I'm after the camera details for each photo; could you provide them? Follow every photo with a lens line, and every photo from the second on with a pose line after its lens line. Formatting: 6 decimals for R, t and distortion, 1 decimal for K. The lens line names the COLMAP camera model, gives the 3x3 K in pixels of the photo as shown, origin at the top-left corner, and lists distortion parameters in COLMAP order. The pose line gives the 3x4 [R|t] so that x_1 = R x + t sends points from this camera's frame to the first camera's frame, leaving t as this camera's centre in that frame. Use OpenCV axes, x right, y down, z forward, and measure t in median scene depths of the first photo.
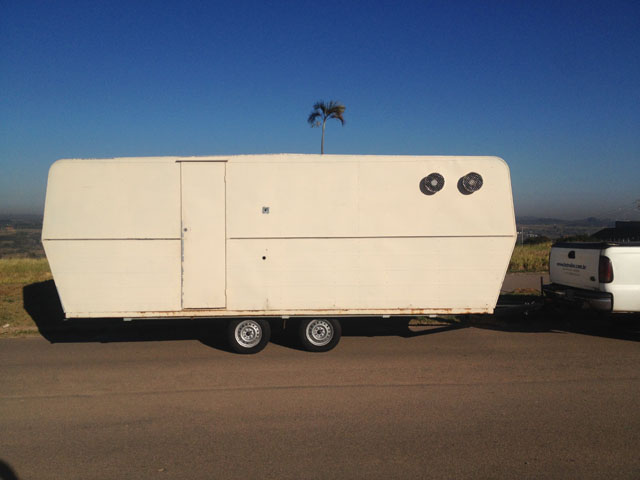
lens RADIAL K [[598.8, 0, 307.8], [0, 598.8, 241.7], [0, 0, 1]] dist [0.084959, -0.004495]
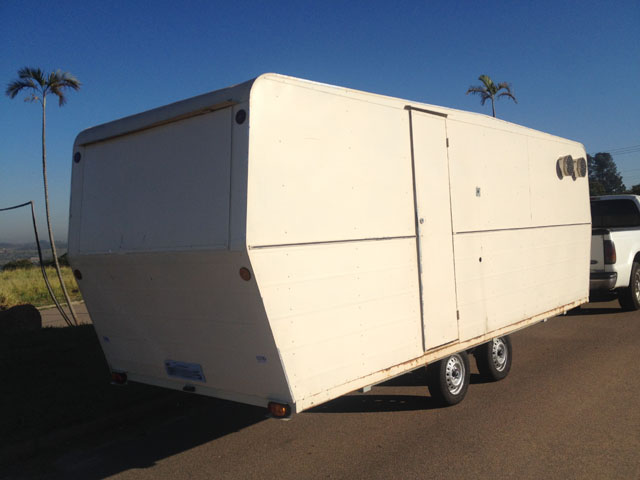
lens RADIAL K [[629.1, 0, 285.5], [0, 629.1, 228.3], [0, 0, 1]] dist [0.002739, -0.012224]
pose [[0.662638, -0.020340, 0.748663, -0.770502], [0.067055, 0.997228, -0.032257, -0.000835], [-0.745932, 0.071576, 0.662165, 0.680465]]
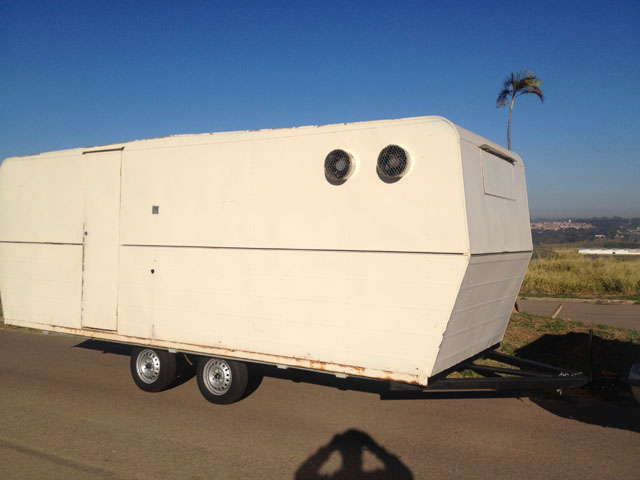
lens RADIAL K [[599.0, 0, 320.3], [0, 599.0, 235.6], [0, 0, 1]] dist [0.115834, -0.228656]
pose [[0.850662, 0.016921, -0.525441, 0.521405], [-0.026783, 0.999579, -0.011172, -0.016033], [0.525030, 0.023577, 0.850757, 0.448319]]
